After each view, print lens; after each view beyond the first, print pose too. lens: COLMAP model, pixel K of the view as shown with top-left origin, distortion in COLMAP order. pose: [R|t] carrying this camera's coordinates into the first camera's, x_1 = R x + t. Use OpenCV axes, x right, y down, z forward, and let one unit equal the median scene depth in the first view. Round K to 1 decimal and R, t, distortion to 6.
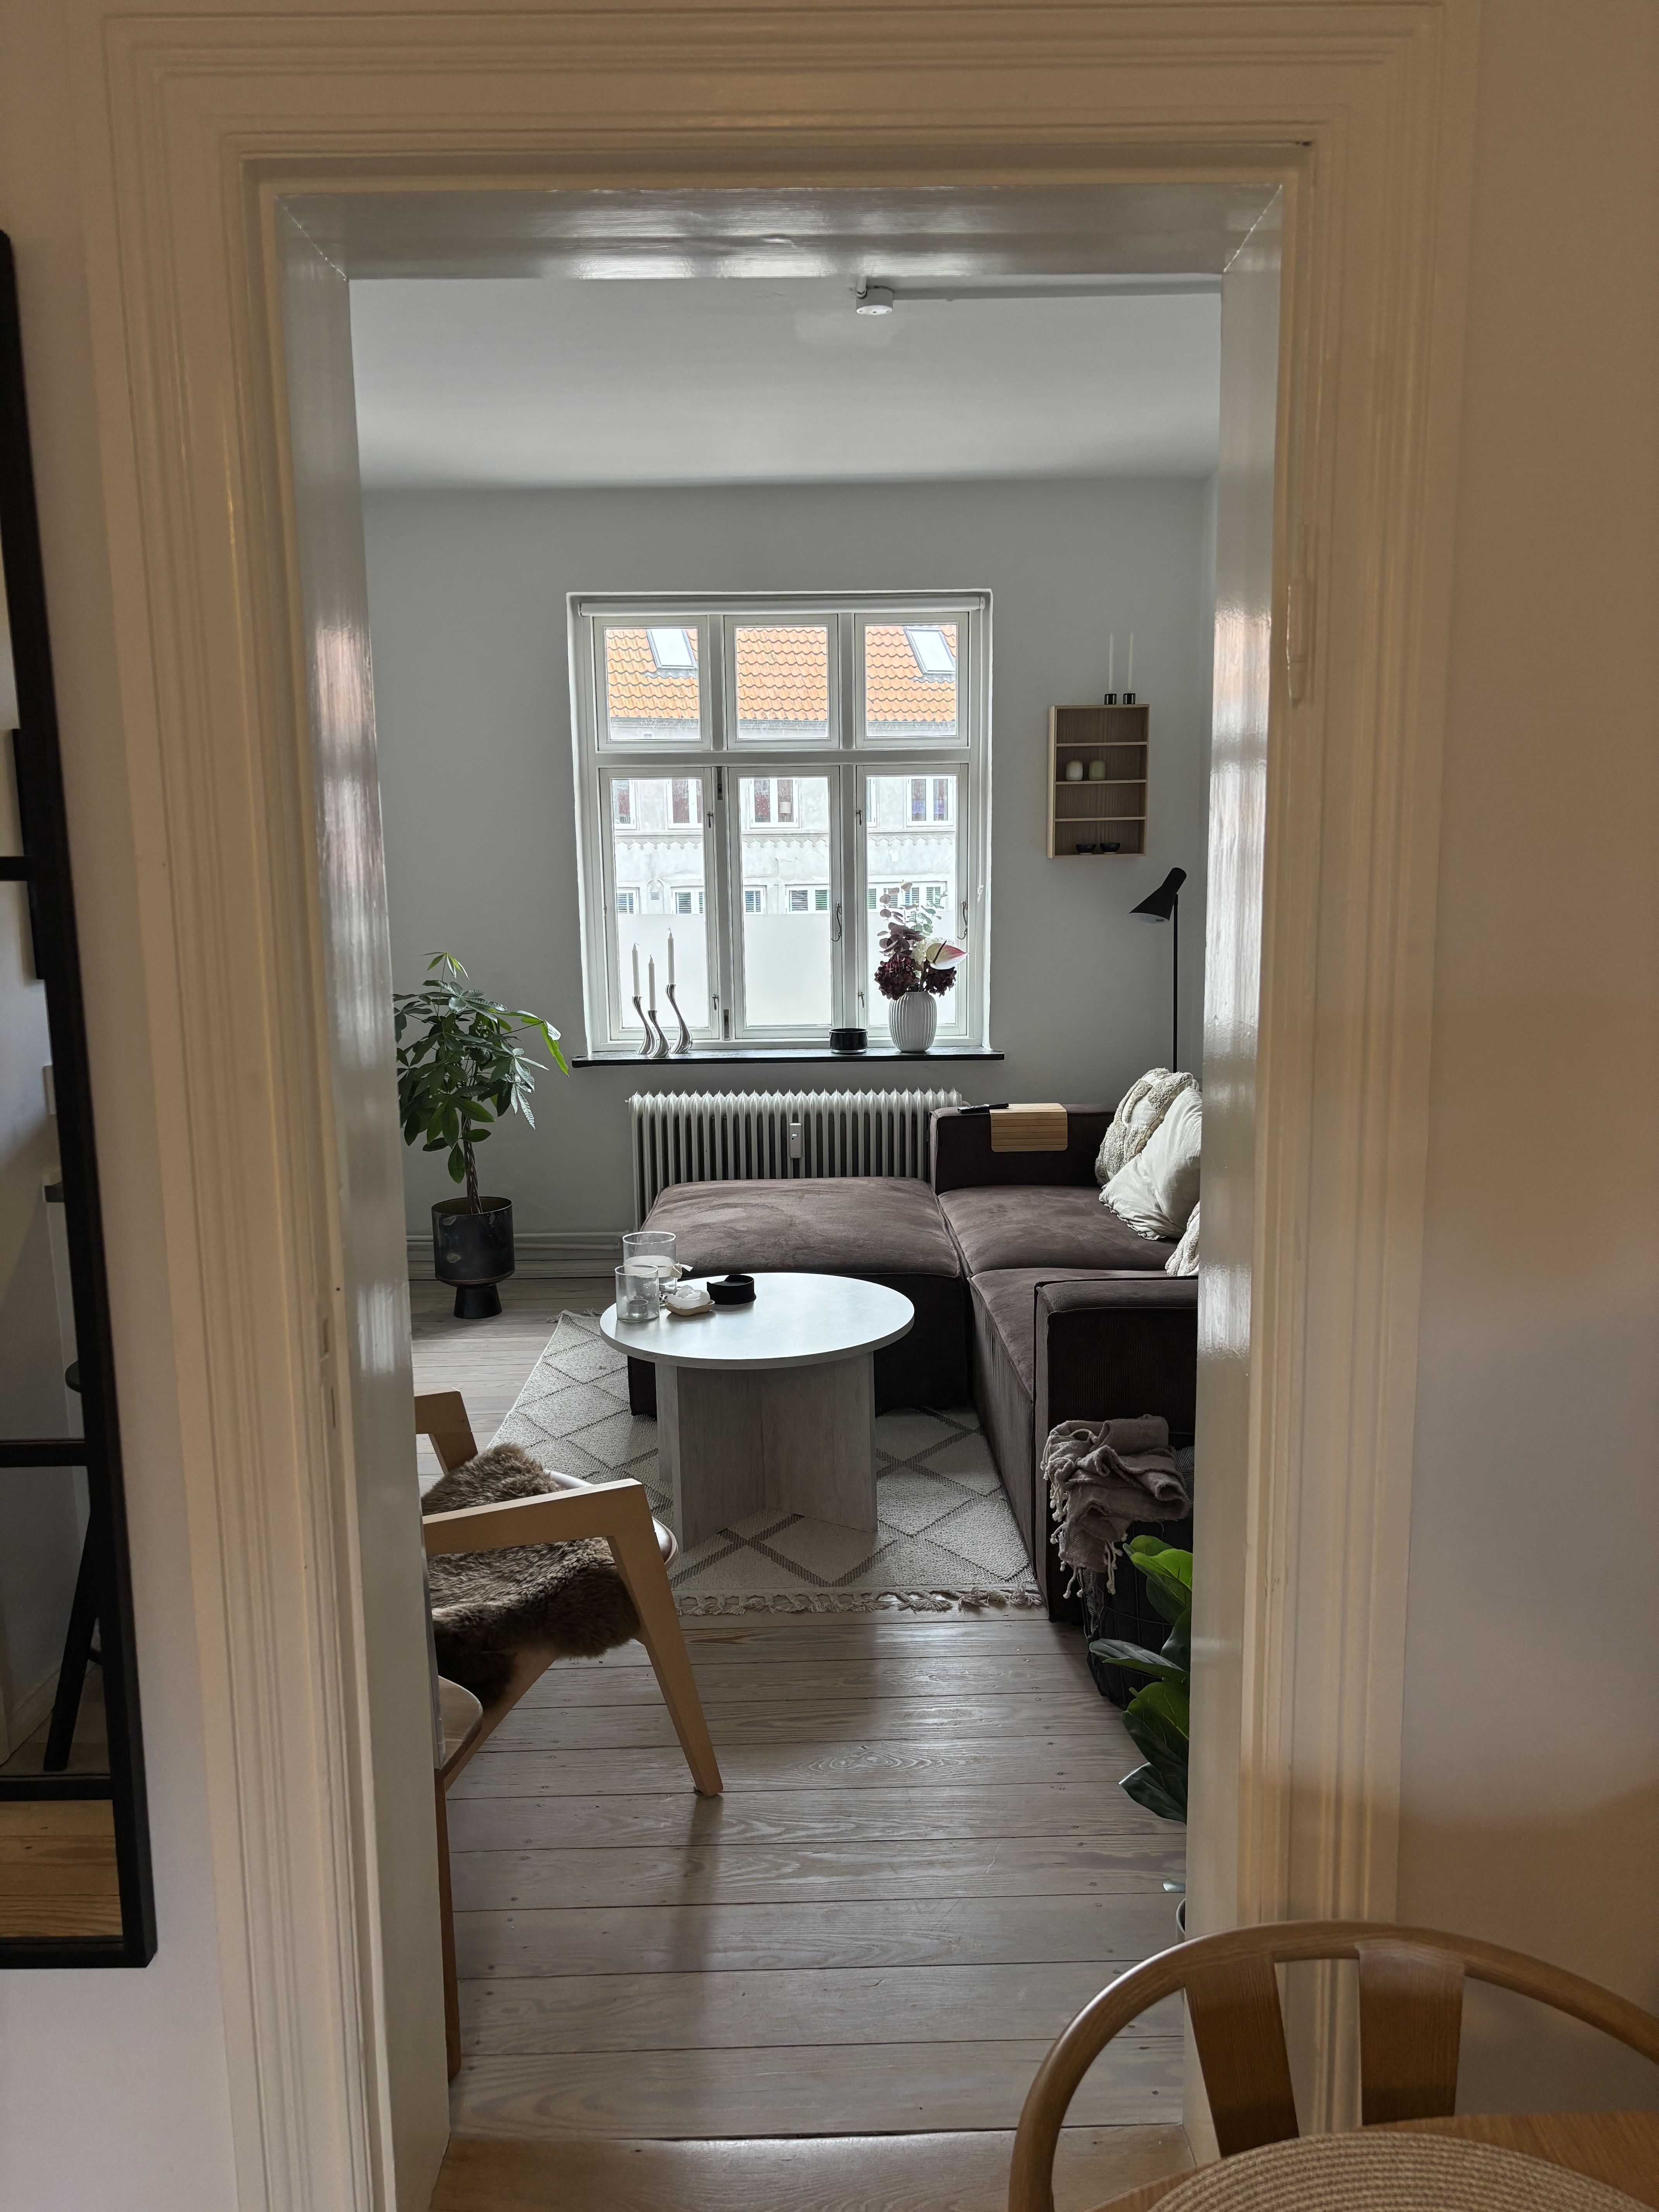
lens RADIAL K [[1630.1, 0, 843.0], [0, 1630.1, 1146.3], [0, 0, 1]] dist [0.033901, -0.003446]
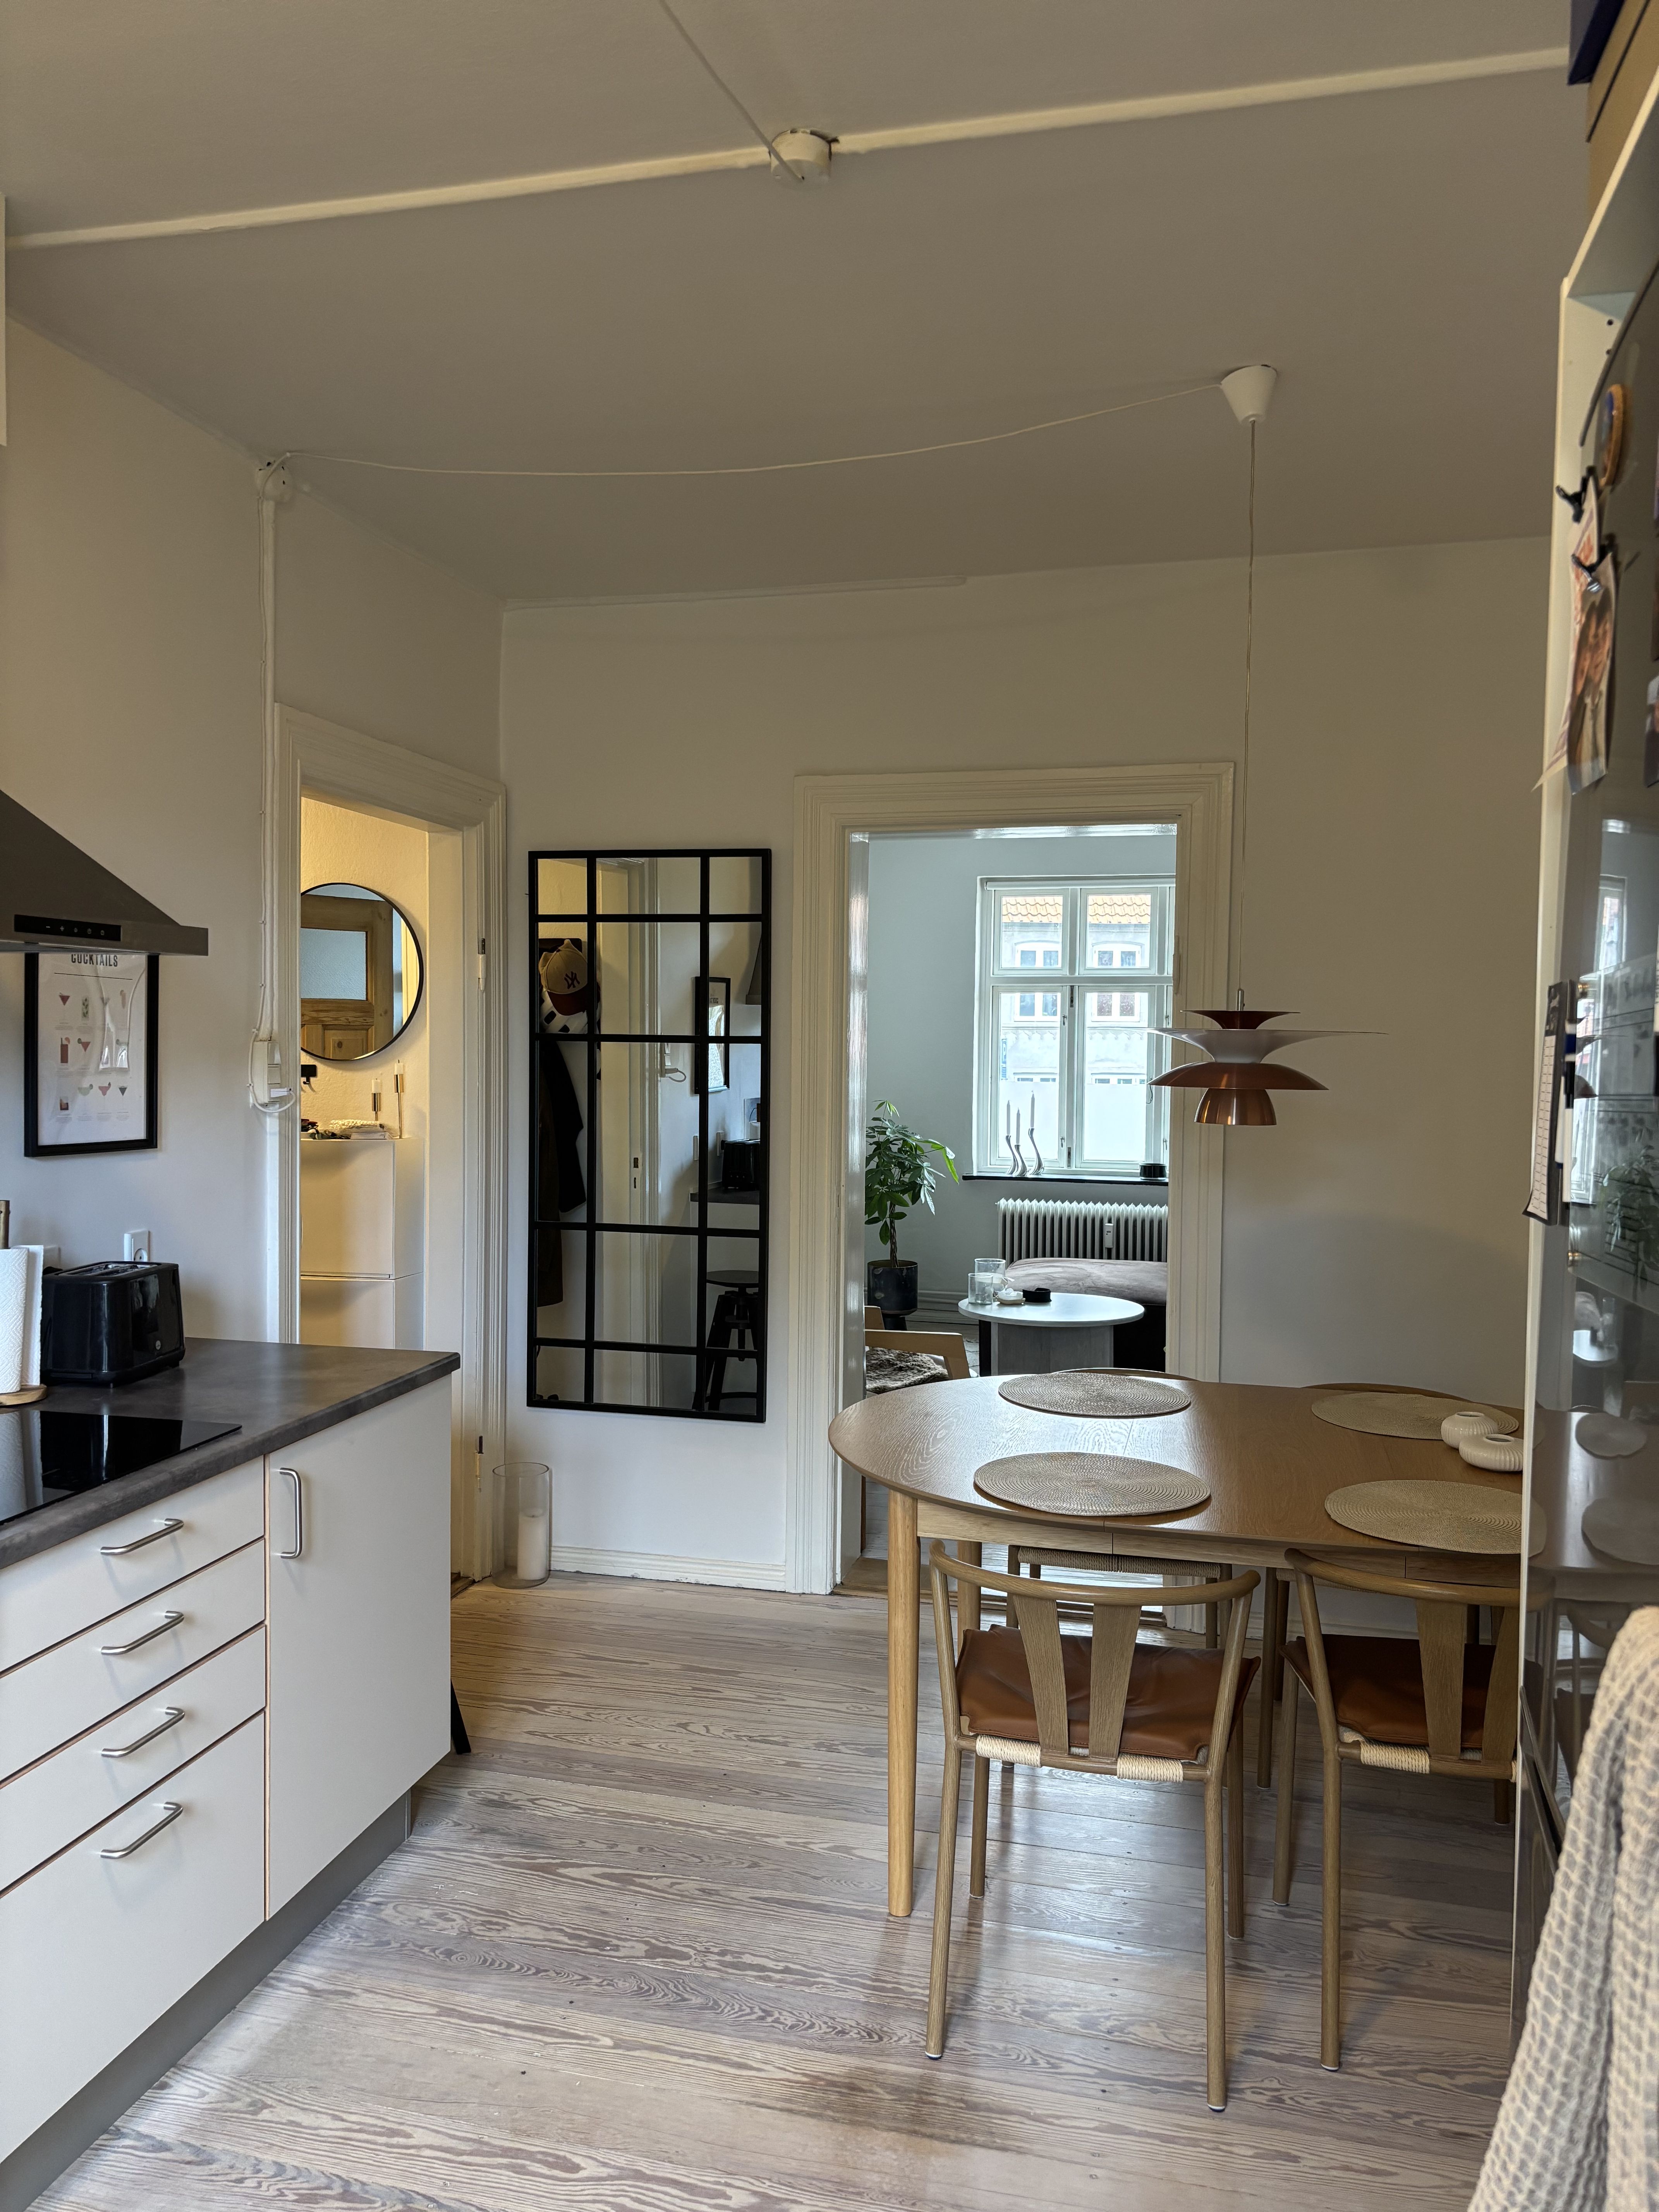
lens RADIAL K [[1630.1, 0, 828.0], [0, 1630.1, 1109.2], [0, 0, 1]] dist [0.033901, -0.003446]
pose [[0.962987, 0.031856, -0.267660, 0.116563], [-0.068844, 0.989126, -0.129964, 0.092066], [0.260610, 0.143581, 0.954708, -0.484649]]
